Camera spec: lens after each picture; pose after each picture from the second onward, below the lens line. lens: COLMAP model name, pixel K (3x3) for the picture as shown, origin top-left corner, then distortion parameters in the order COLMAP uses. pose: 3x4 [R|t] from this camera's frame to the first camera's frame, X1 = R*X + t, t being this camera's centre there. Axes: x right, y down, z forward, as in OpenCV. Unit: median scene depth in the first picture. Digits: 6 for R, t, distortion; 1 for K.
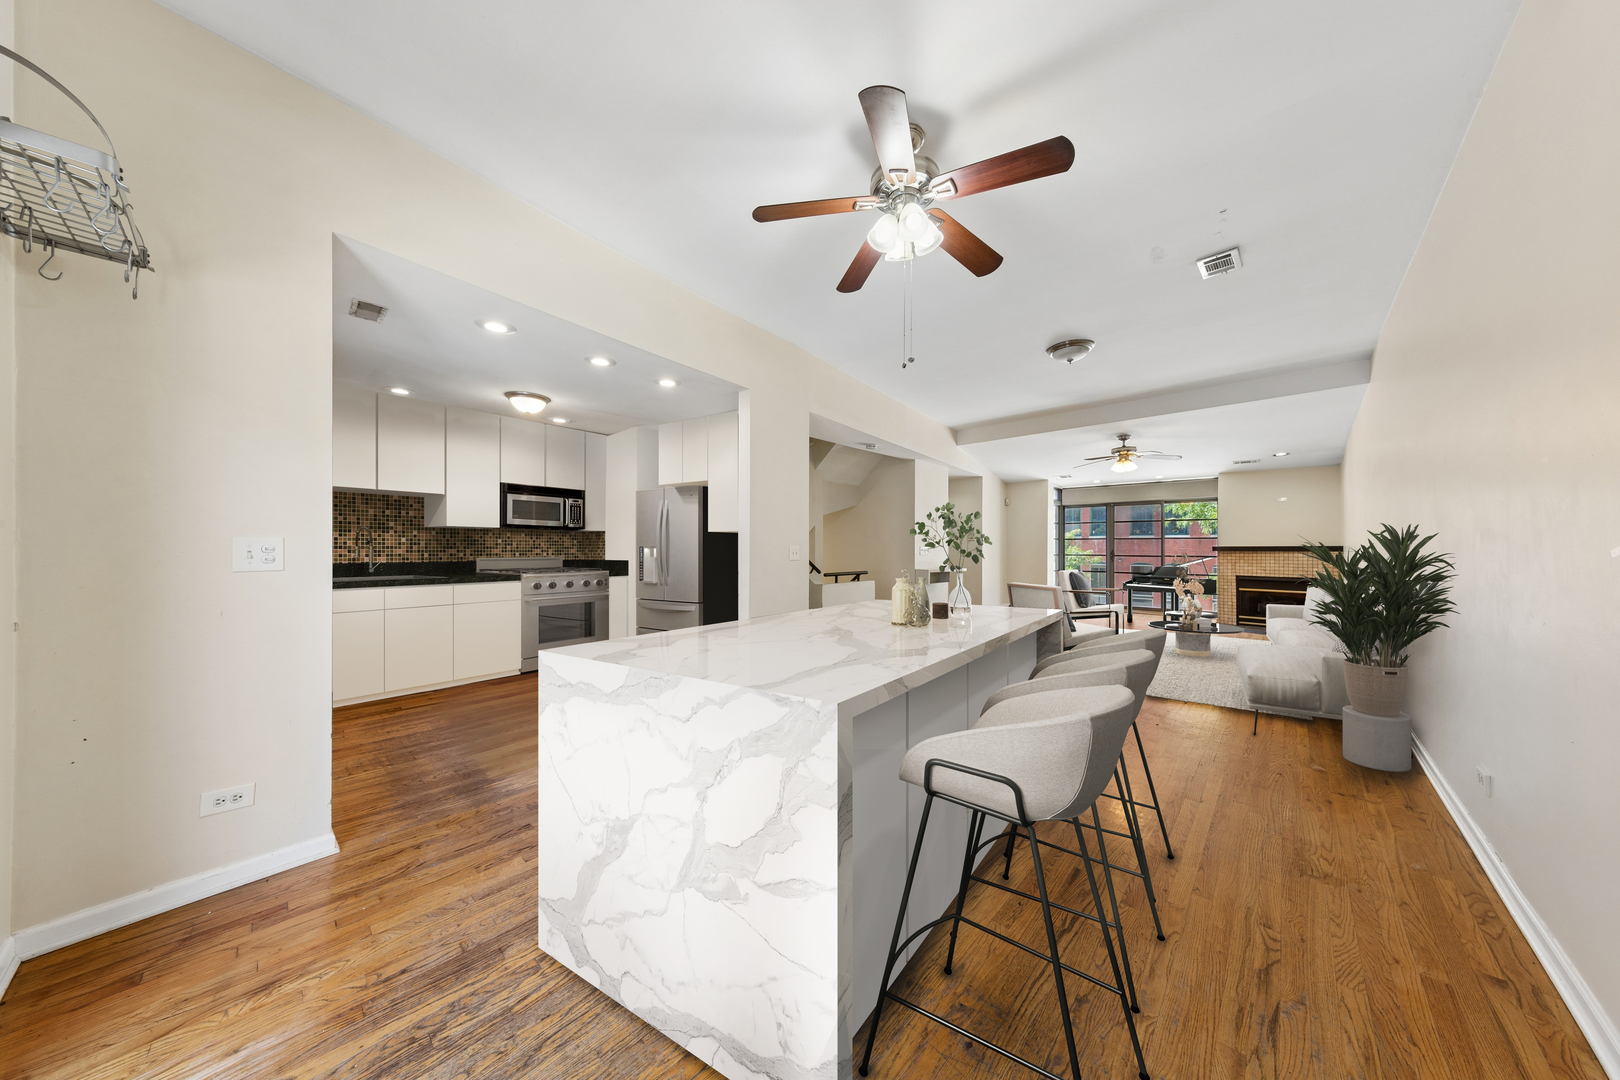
lens RADIAL K [[507.7, 0, 810.0], [0, 507.7, 548.5], [0, 0, 1]] dist [0.001795, 0.000262]
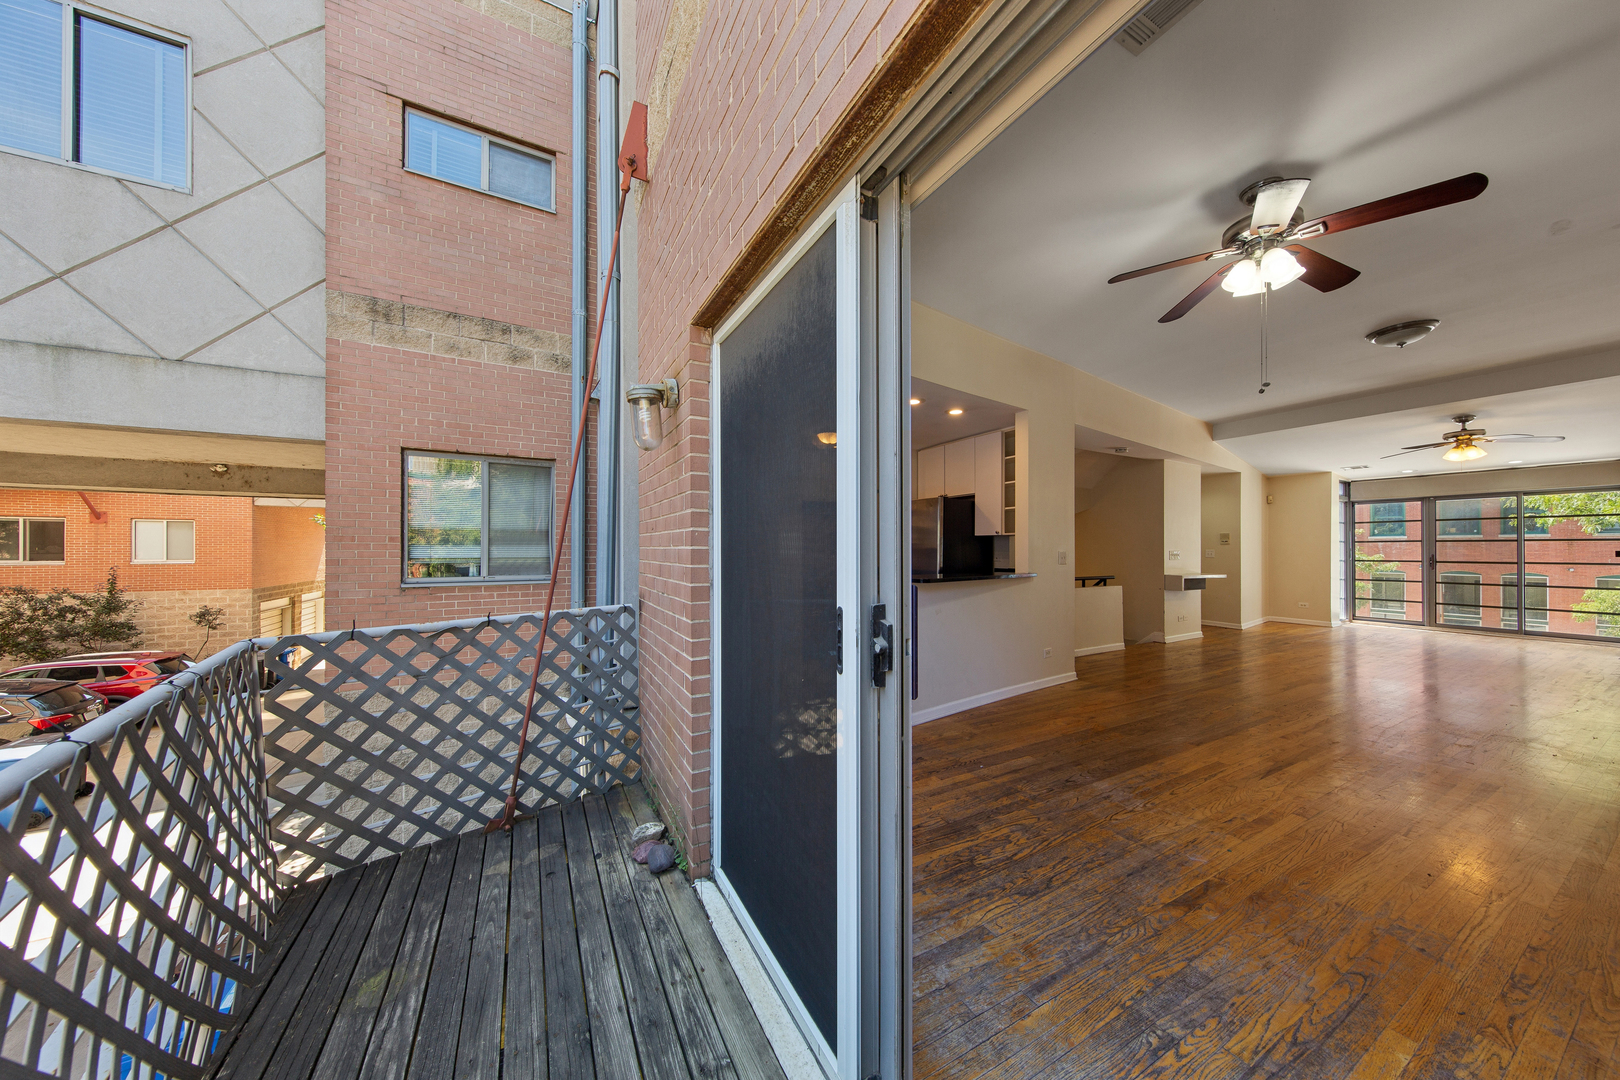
lens RADIAL K [[507.7, 0, 810.0], [0, 507.7, 548.5], [0, 0, 1]] dist [0.001795, 0.000262]
pose [[0.948868, -0.003587, -0.315652, -0.145576], [0.000787, 0.999959, -0.008995, -0.000332], [0.315672, 0.008287, 0.948832, -0.135708]]
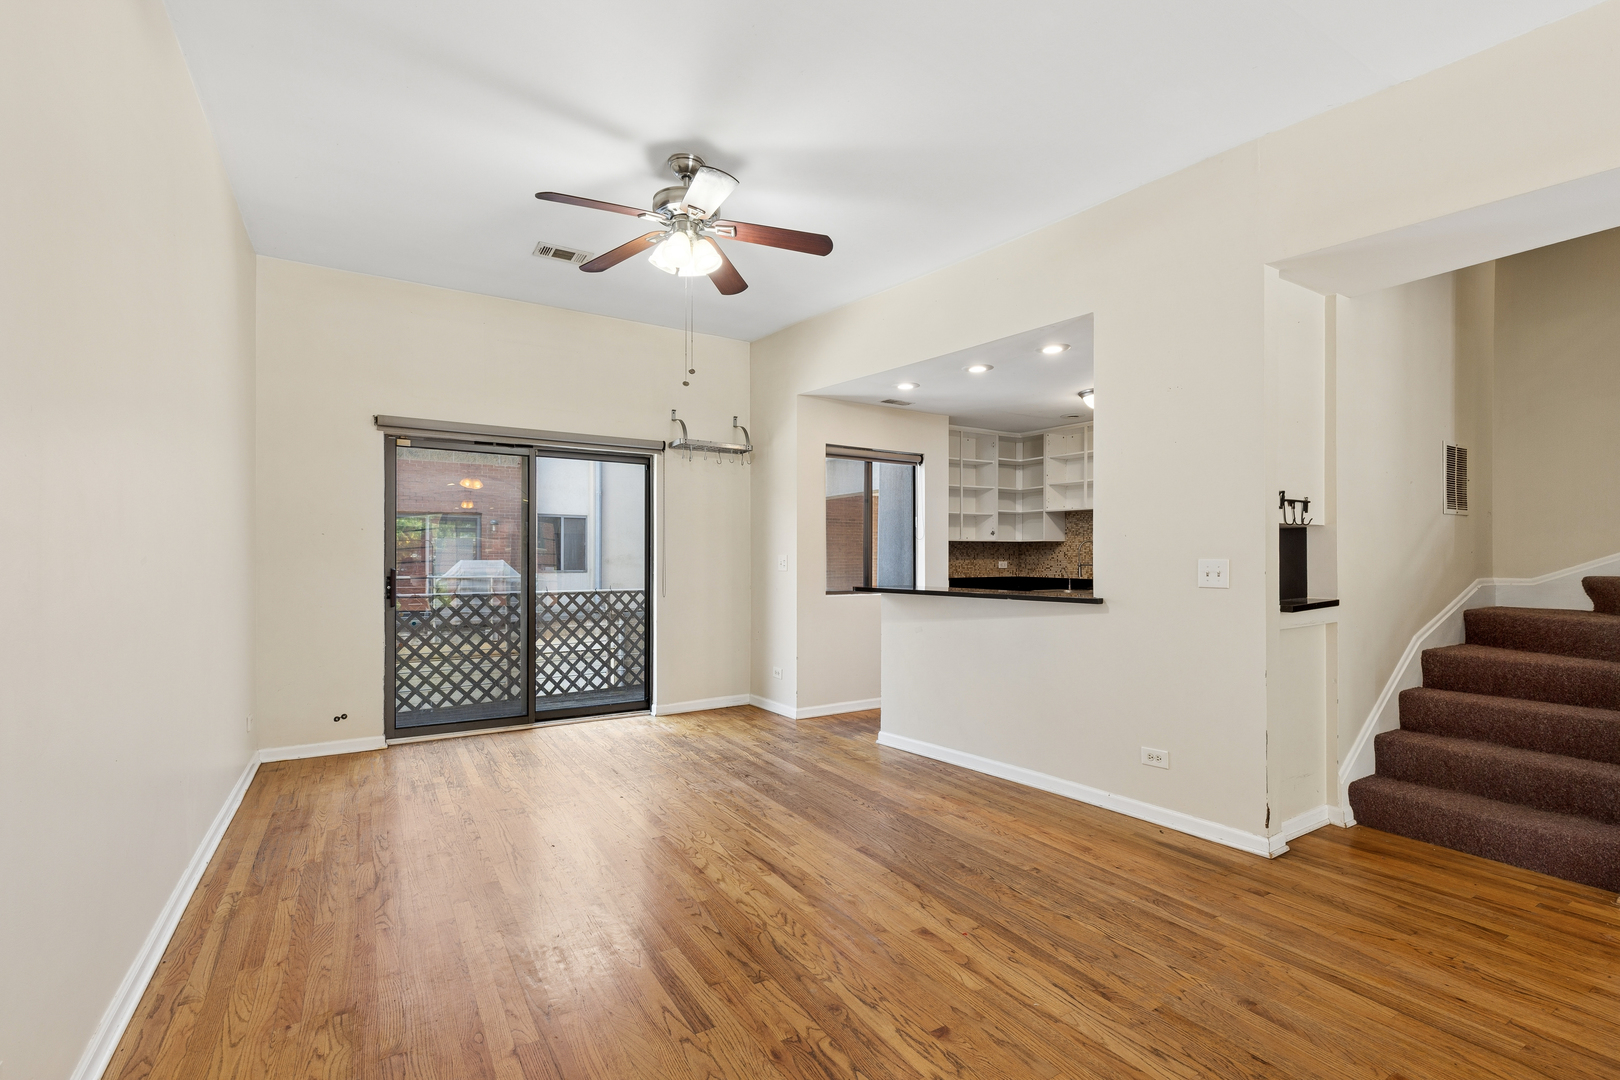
lens RADIAL K [[743.5, 0, 808.0], [0, 743.5, 559.0], [0, 0, 1]] dist [0.021530, -0.000263]
pose [[-0.275247, -0.000117, -0.961373, 0.579378], [-0.005822, 0.999982, 0.001545, -0.001241], [0.961356, 0.006022, -0.275243, 0.608253]]
